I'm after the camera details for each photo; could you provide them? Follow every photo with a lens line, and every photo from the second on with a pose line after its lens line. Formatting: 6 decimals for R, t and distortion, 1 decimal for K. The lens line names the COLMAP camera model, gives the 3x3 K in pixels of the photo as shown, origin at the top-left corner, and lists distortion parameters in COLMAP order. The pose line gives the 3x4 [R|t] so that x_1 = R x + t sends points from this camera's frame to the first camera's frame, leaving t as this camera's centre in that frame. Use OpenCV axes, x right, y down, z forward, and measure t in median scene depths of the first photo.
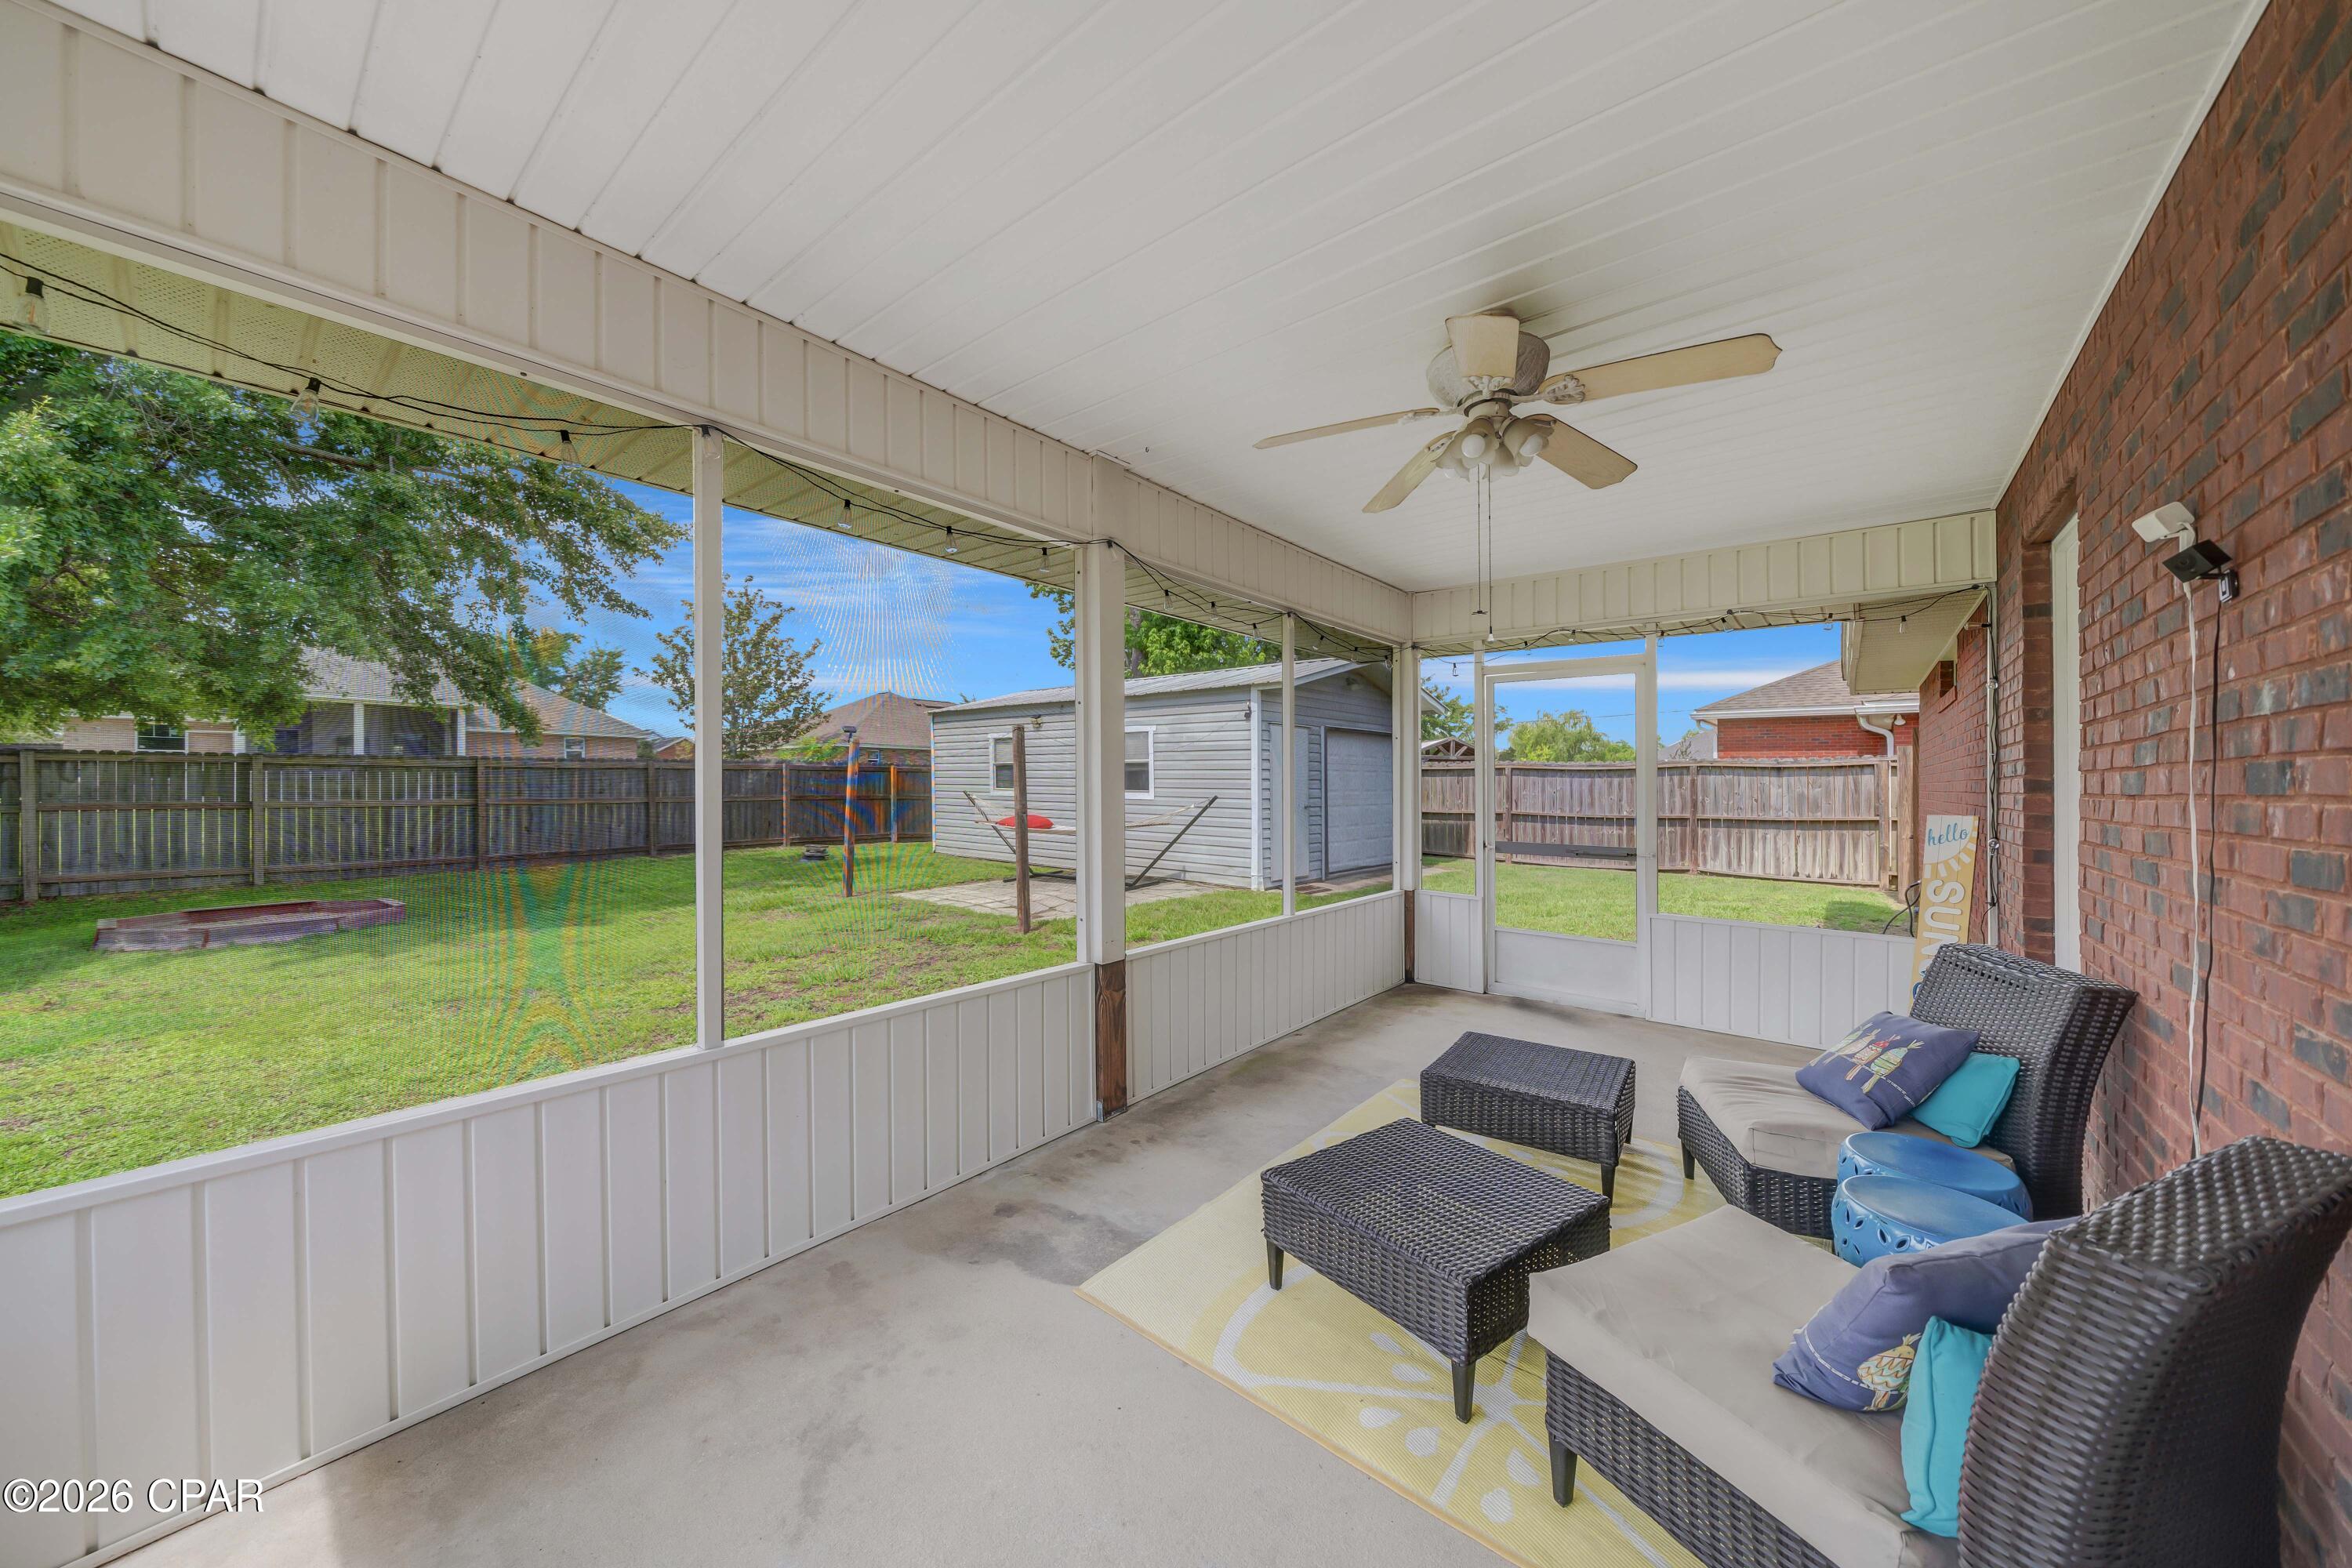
lens RADIAL K [[813.0, 0, 1165.6], [0, 813.0, 759.3], [0, 0, 1]] dist [0.000397, -0.000030]
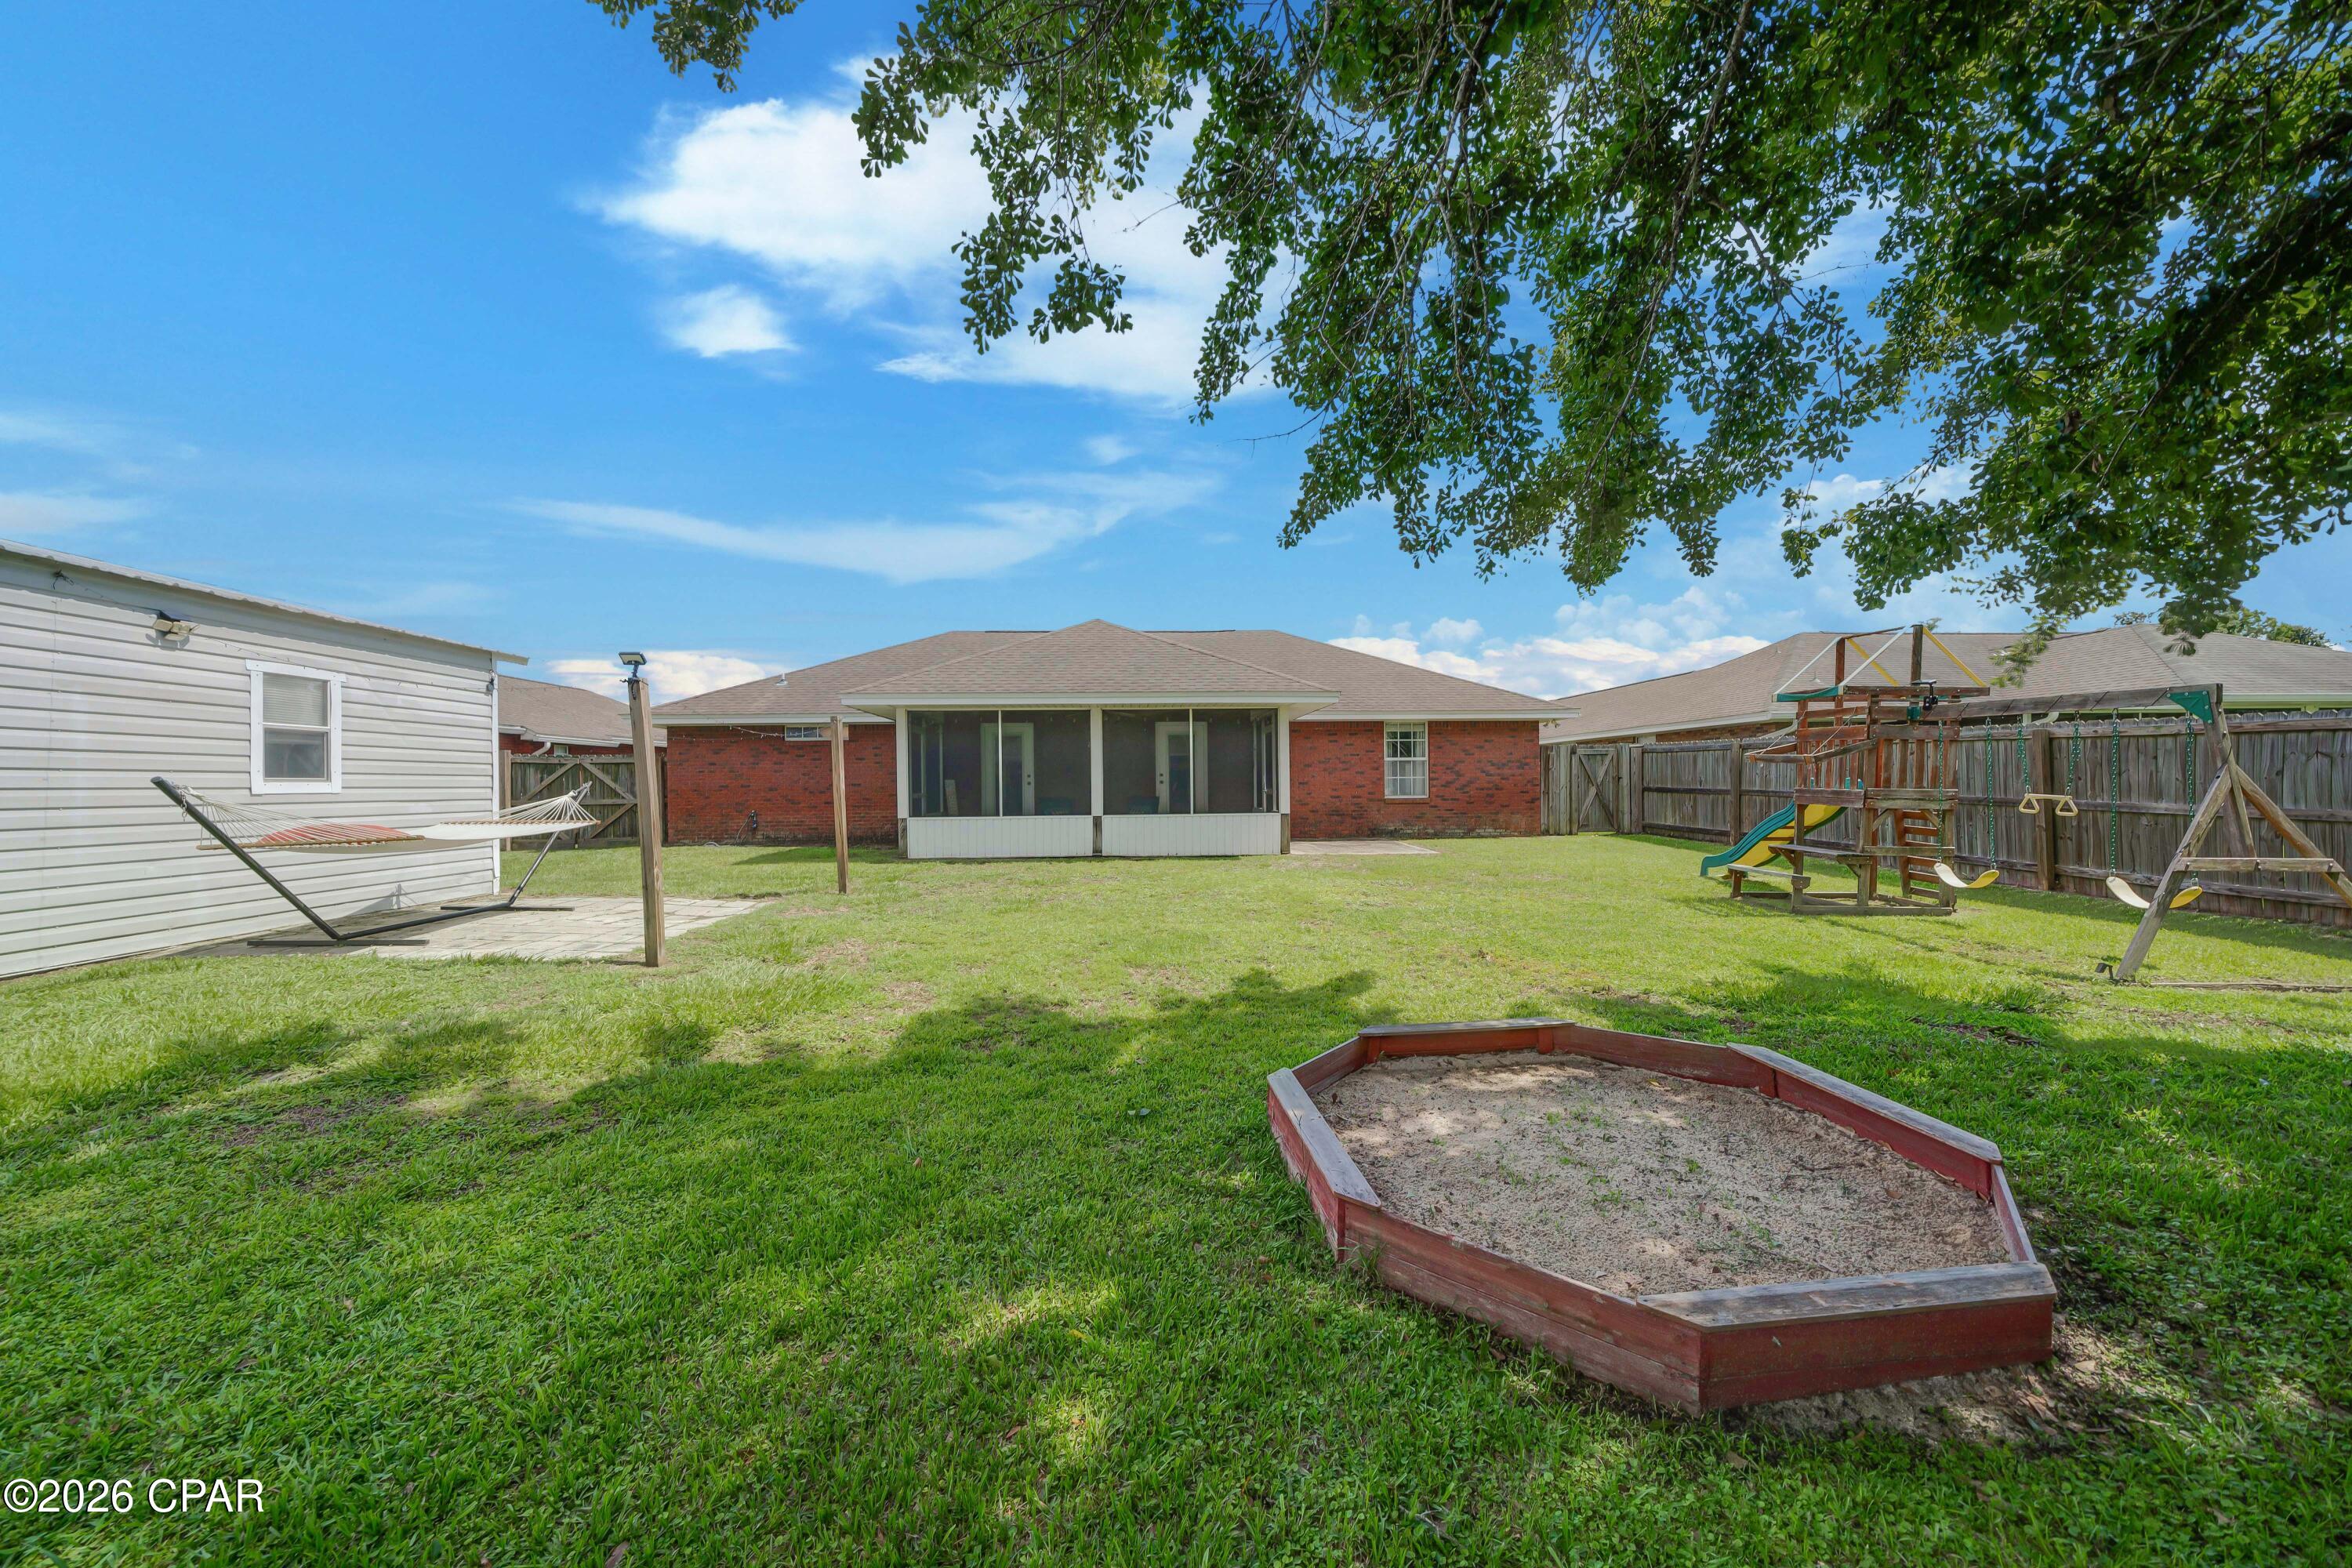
lens RADIAL K [[817.3, 0, 1159.3], [0, 817.3, 789.3], [0, 0, 1]] dist [0.001574, 0.000027]
pose [[-0.671285, -0.003721, 0.741190, -0.899743], [-0.015441, 0.999841, -0.008965, 0.043151], [-0.741038, -0.017462, -0.671236, 0.954700]]
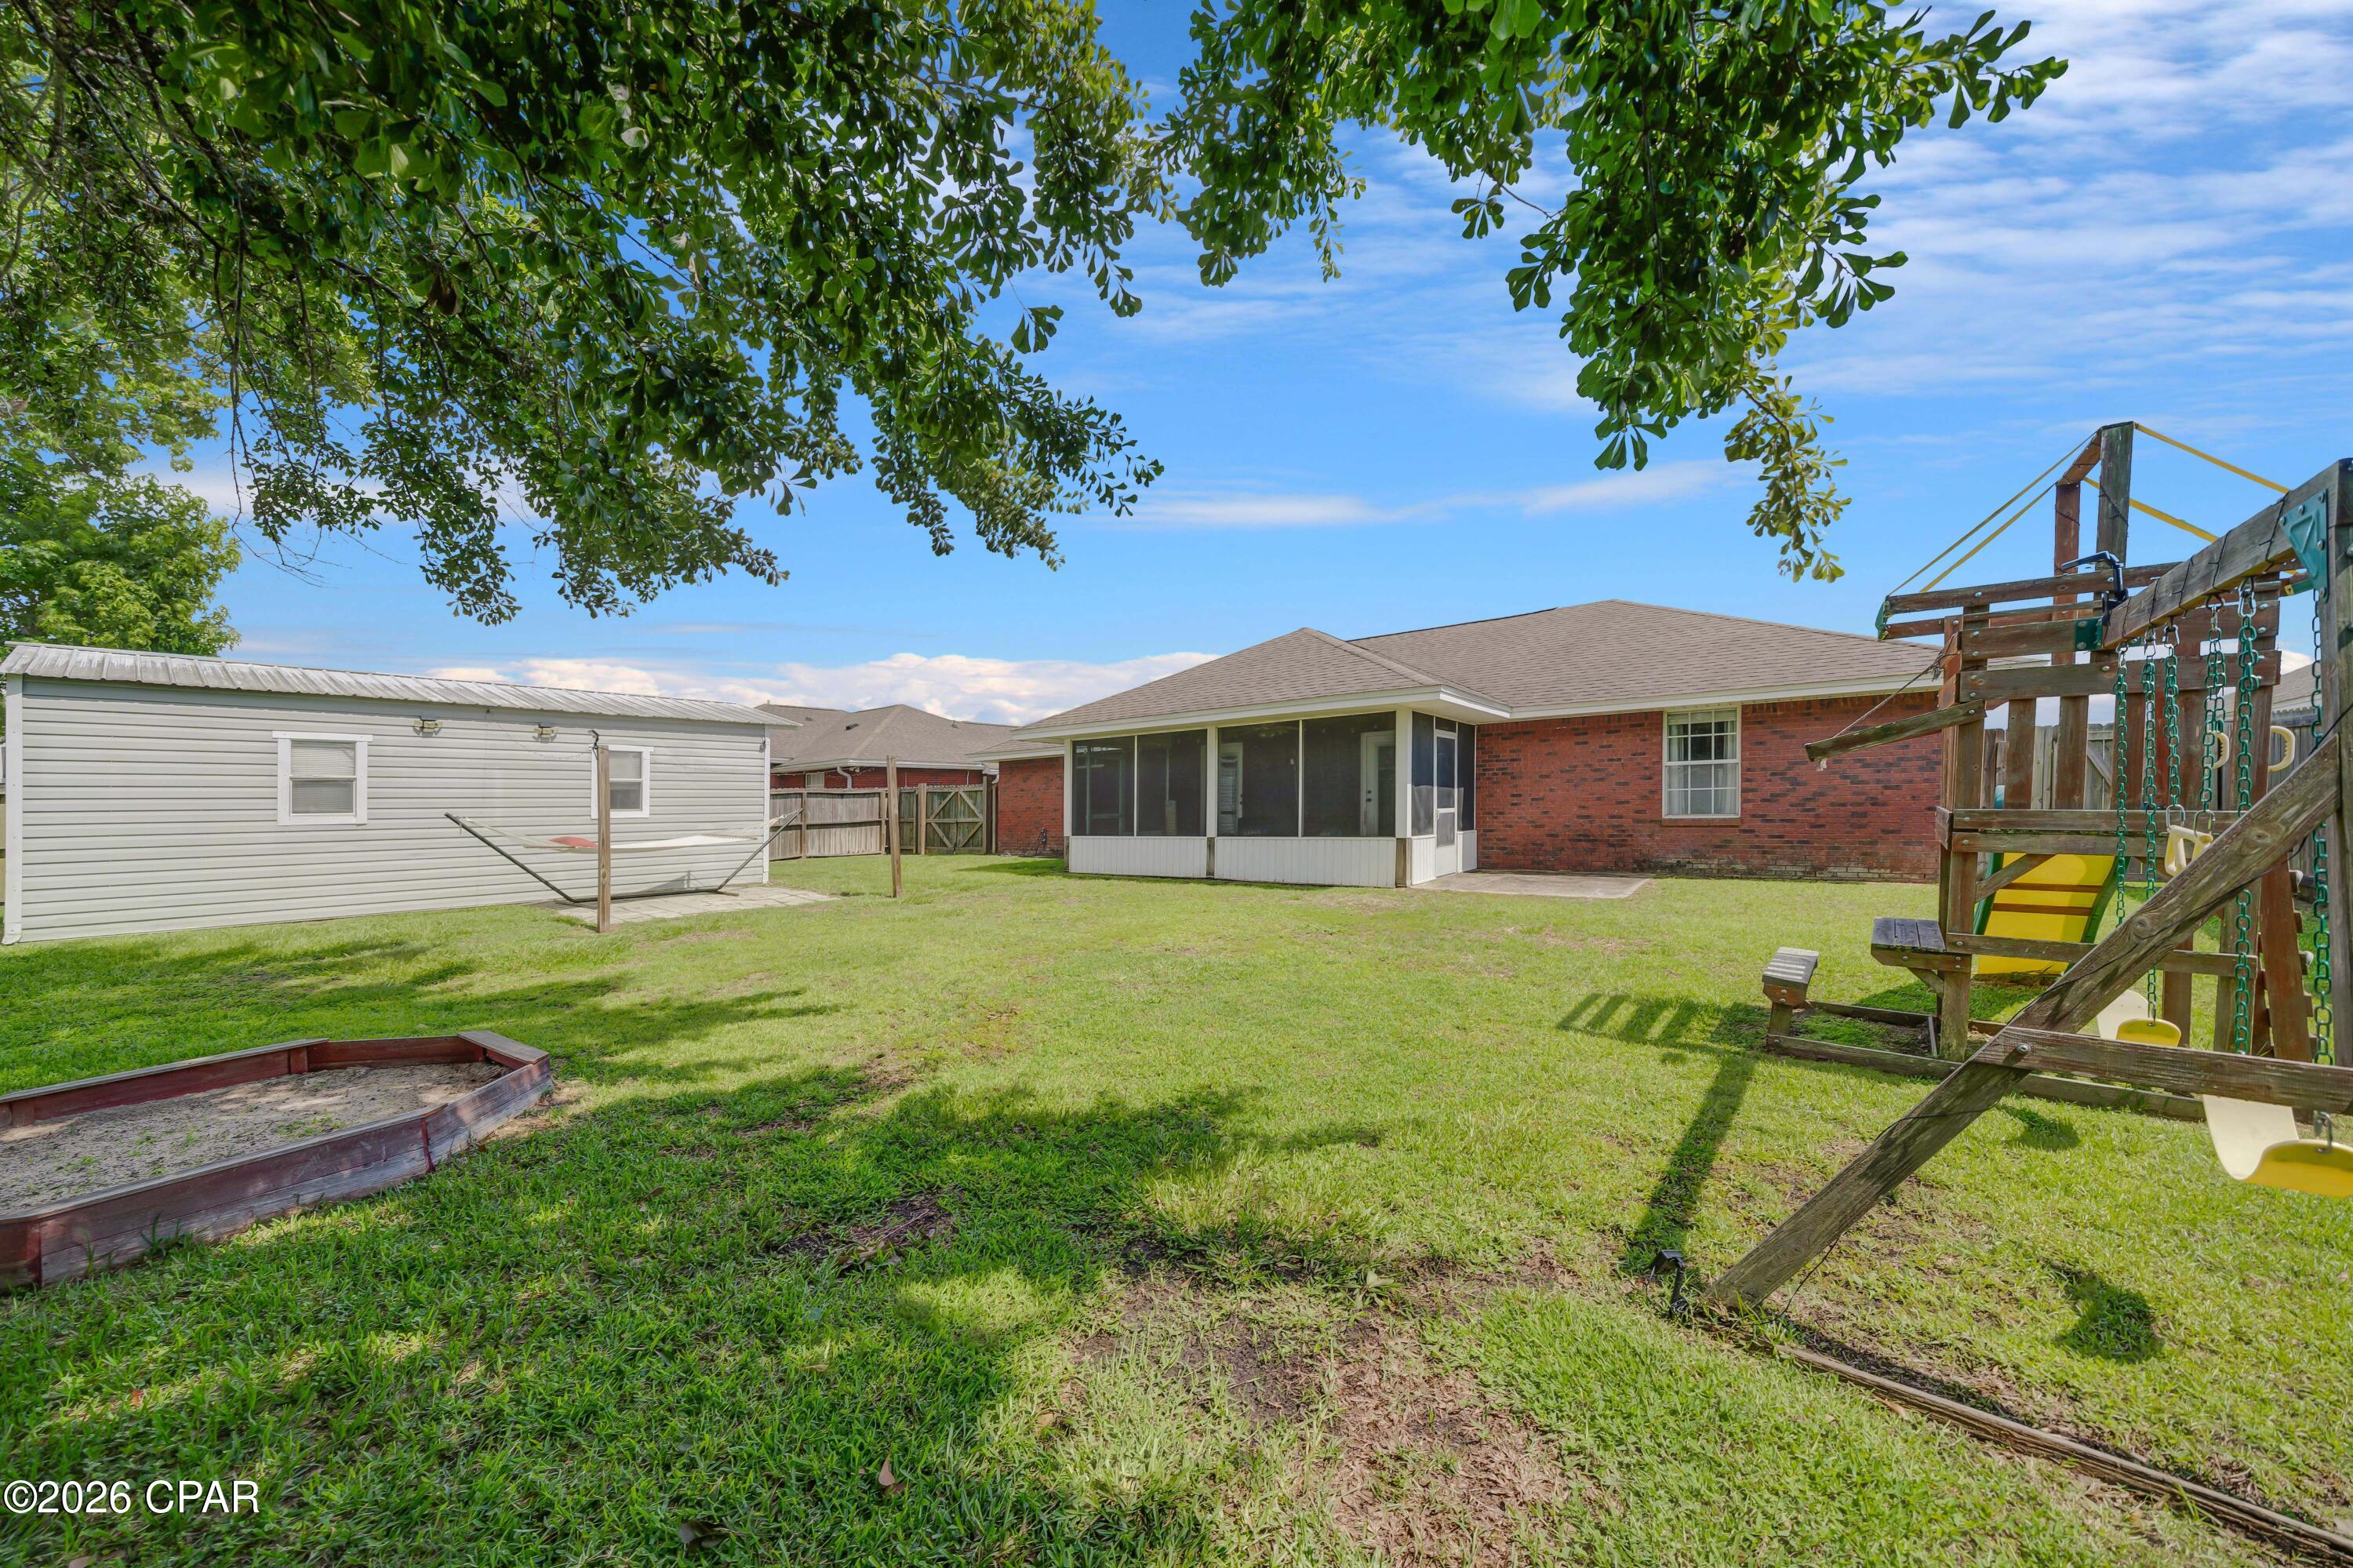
lens RADIAL K [[830.2, 0, 1176.5], [0, 830.2, 784.0], [0, 0, 1]] dist [0.002380, -0.000009]
pose [[-0.034528, 0.021585, 0.999171, -1.115756], [-0.008097, 0.999728, -0.021877, 0.024663], [-0.999371, -0.008845, -0.034344, 0.354427]]
